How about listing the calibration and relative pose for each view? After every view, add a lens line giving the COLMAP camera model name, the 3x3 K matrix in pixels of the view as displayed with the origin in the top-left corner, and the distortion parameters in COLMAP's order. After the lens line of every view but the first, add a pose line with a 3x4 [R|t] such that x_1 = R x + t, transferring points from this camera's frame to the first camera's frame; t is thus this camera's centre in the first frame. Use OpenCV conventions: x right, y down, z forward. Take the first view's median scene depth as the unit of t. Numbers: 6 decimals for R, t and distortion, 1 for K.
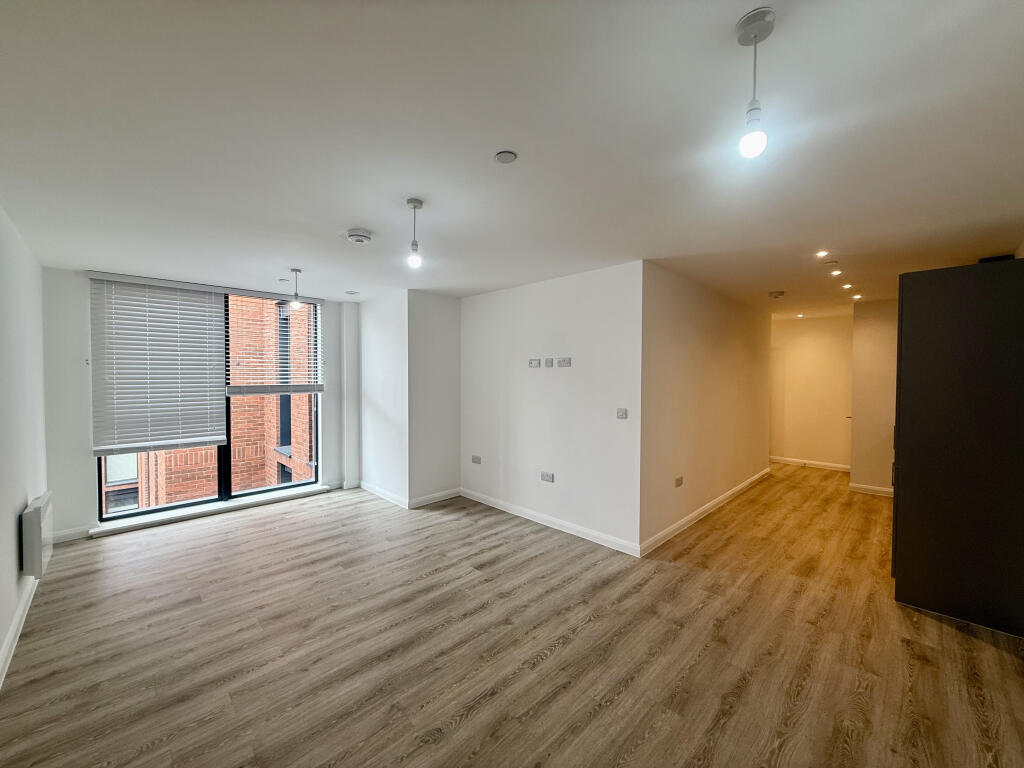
lens RADIAL K [[408.5, 0, 511.8], [0, 408.5, 383.9], [0, 0, 1]] dist [0.000980, 0.000064]
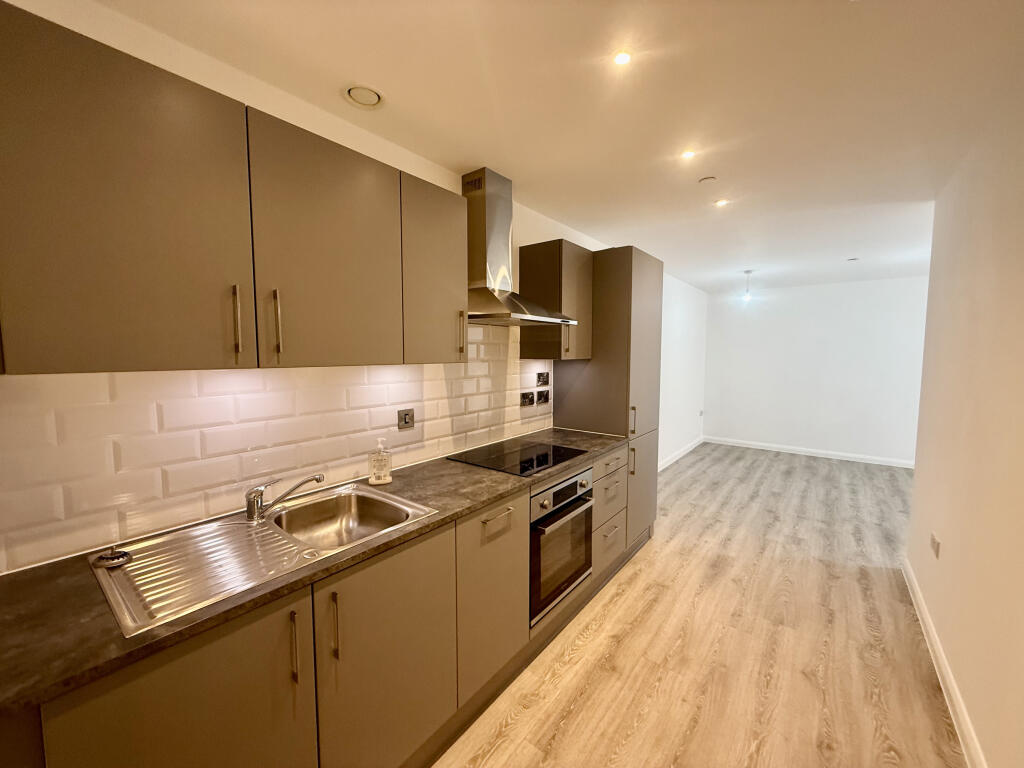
lens RADIAL K [[408.5, 0, 511.7], [0, 408.5, 383.1], [0, 0, 1]] dist [0.000980, 0.000064]
pose [[-0.991974, 0.004323, -0.126366, 1.495832], [-0.008631, 0.994769, 0.101783, -0.038137], [0.126145, 0.102056, -0.986748, 2.083651]]
